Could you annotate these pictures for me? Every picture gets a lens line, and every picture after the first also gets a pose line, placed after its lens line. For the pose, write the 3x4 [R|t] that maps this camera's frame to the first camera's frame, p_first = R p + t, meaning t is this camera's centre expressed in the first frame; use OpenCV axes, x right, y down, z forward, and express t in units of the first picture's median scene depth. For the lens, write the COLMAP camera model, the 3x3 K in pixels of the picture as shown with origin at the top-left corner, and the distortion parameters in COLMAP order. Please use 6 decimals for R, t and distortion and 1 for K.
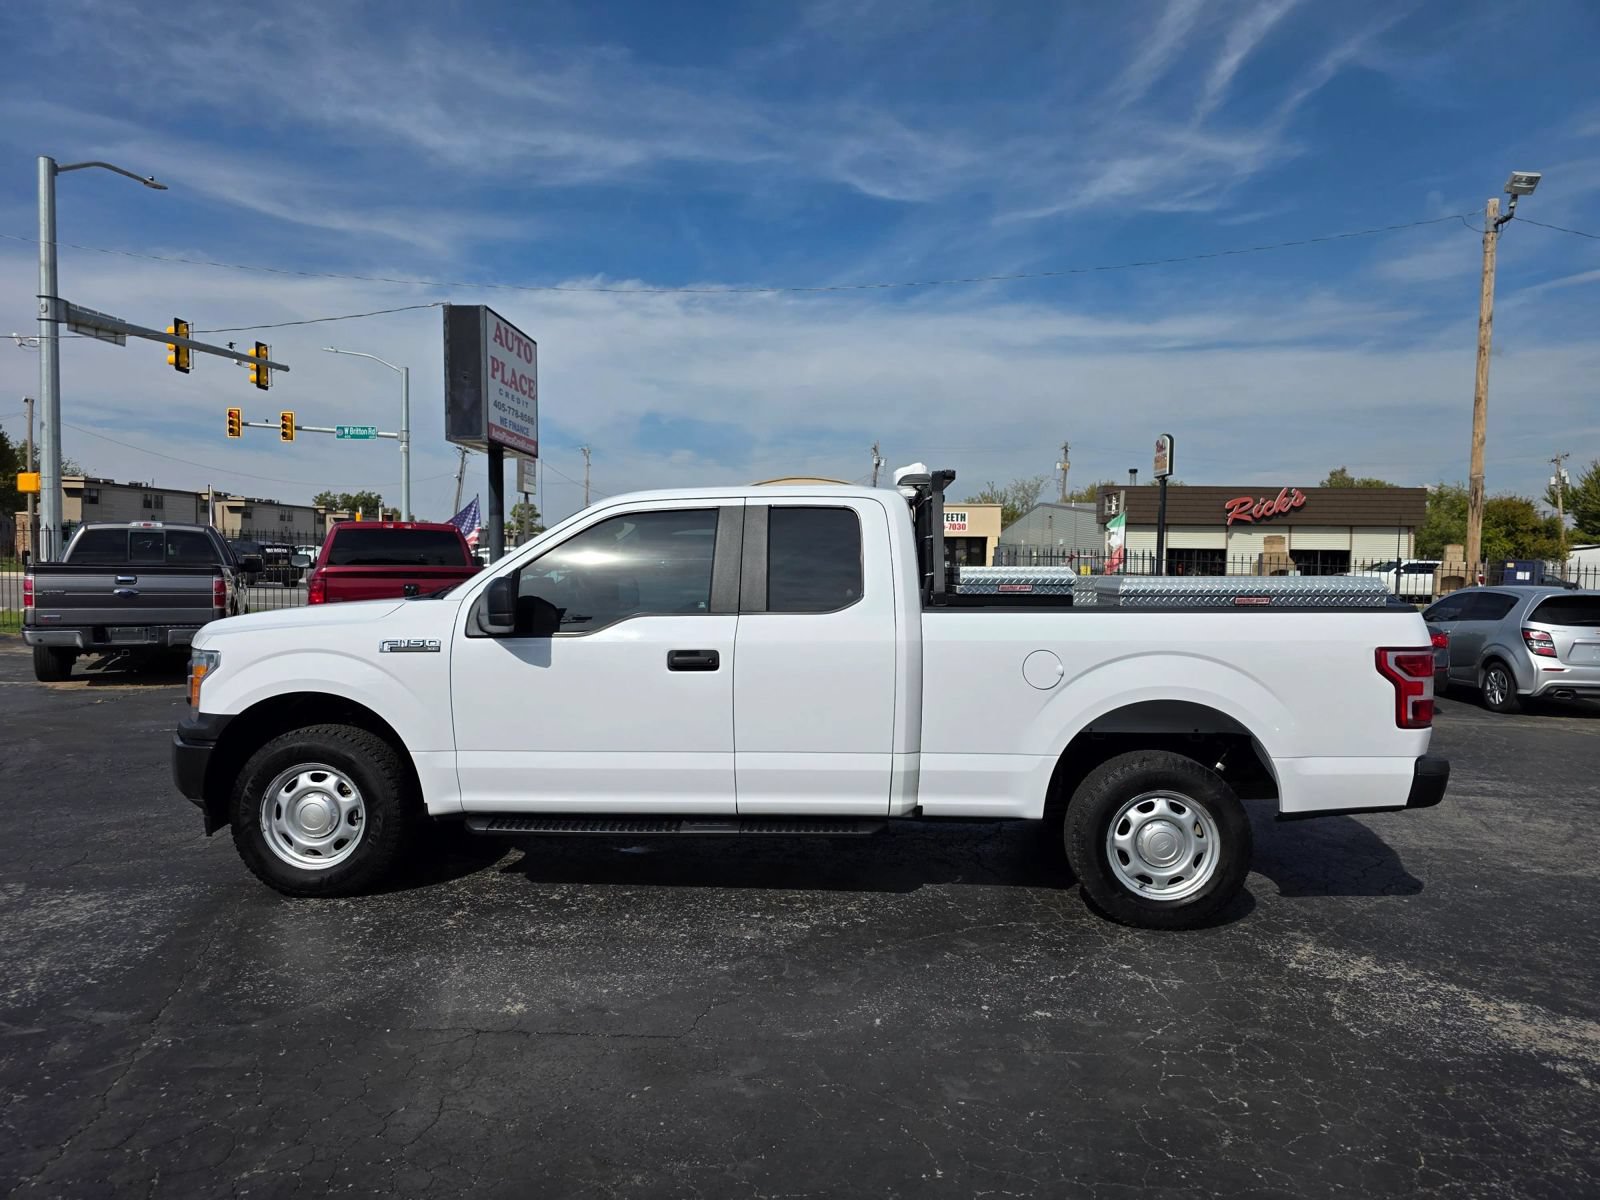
lens RADIAL K [[1087.8, 0, 799.9], [0, 1087.8, 608.9], [0, 0, 1]] dist [0.049202, -0.046742]
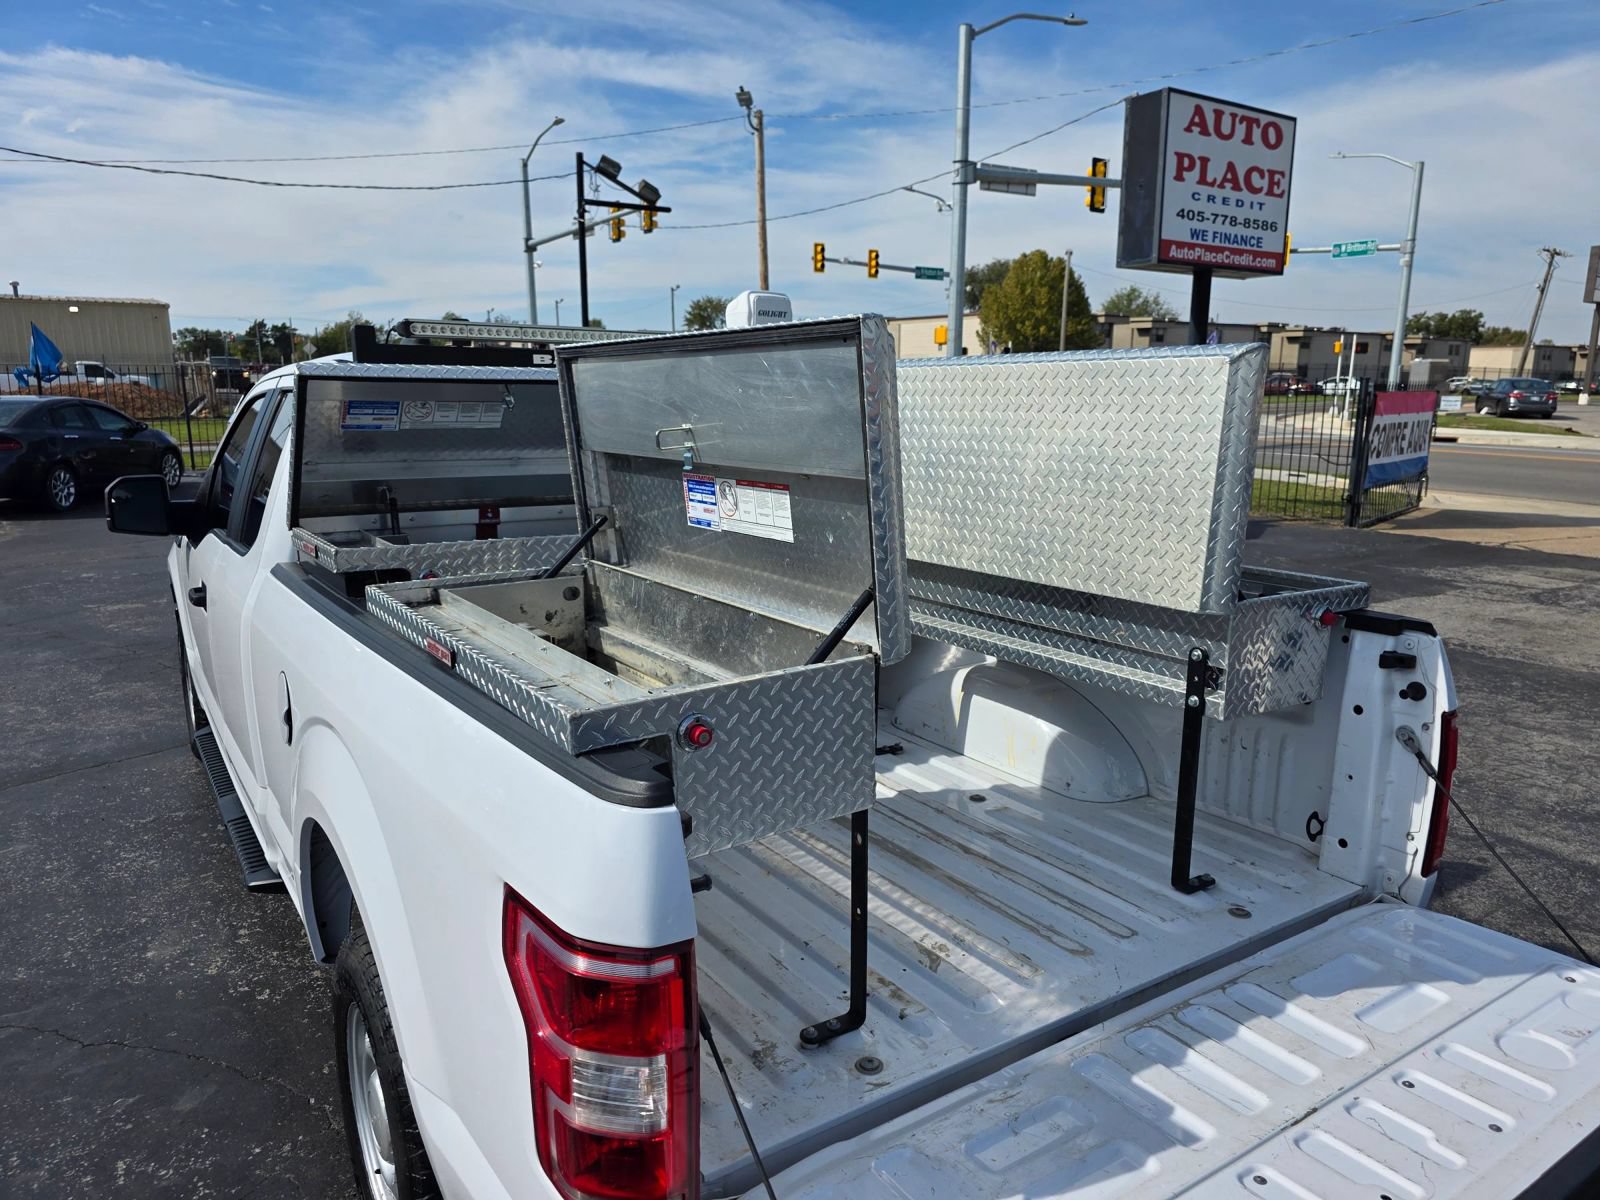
lens RADIAL K [[1087.8, 0, 821.2], [0, 1087.8, 614.6], [0, 0, 1]] dist [0.049202, -0.046742]
pose [[0.597559, 0.154504, -0.786798, 0.323411], [-0.028083, 0.984690, 0.172036, -0.035889], [0.801333, -0.080706, 0.592750, 0.364253]]
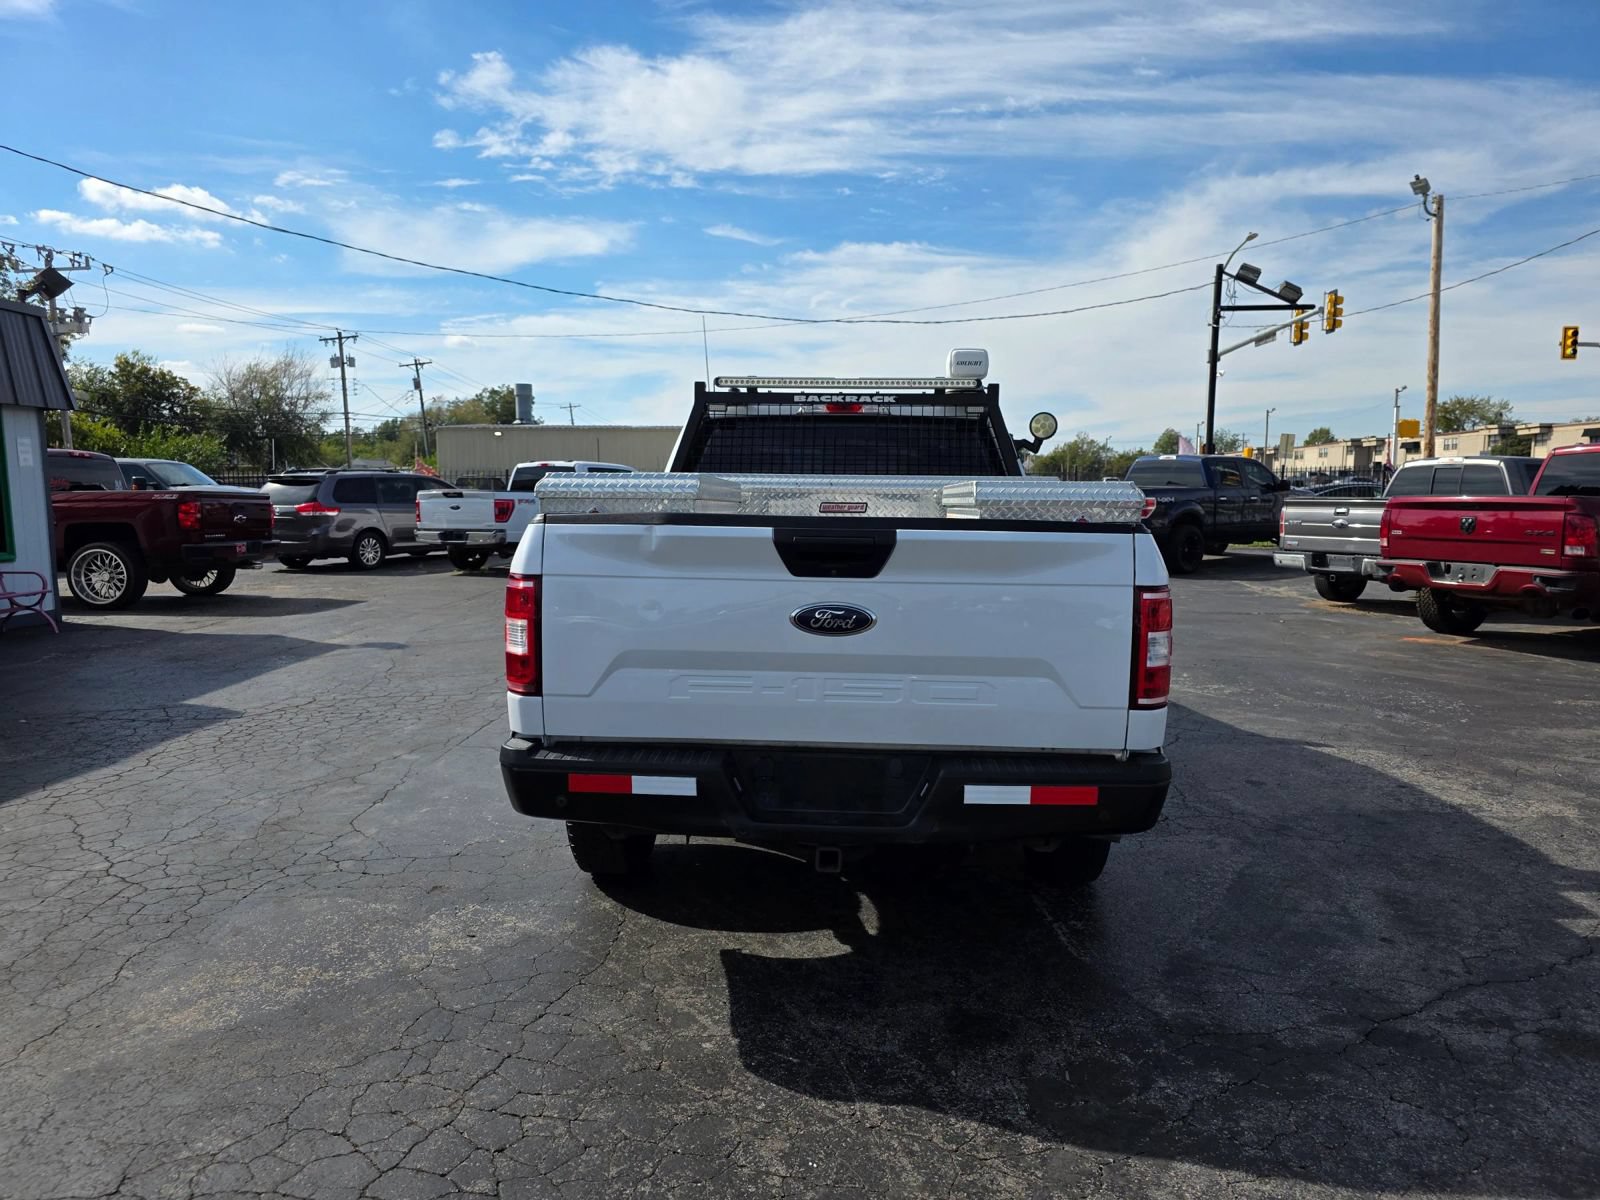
lens RADIAL K [[1087.8, 0, 799.4], [0, 1087.8, 601.3], [0, 0, 1]] dist [0.049202, -0.046742]
pose [[-0.012395, 0.082451, -0.996518, 0.503023], [-0.045531, 0.995514, 0.082934, -0.004510], [0.998886, 0.046401, -0.008585, 0.480759]]
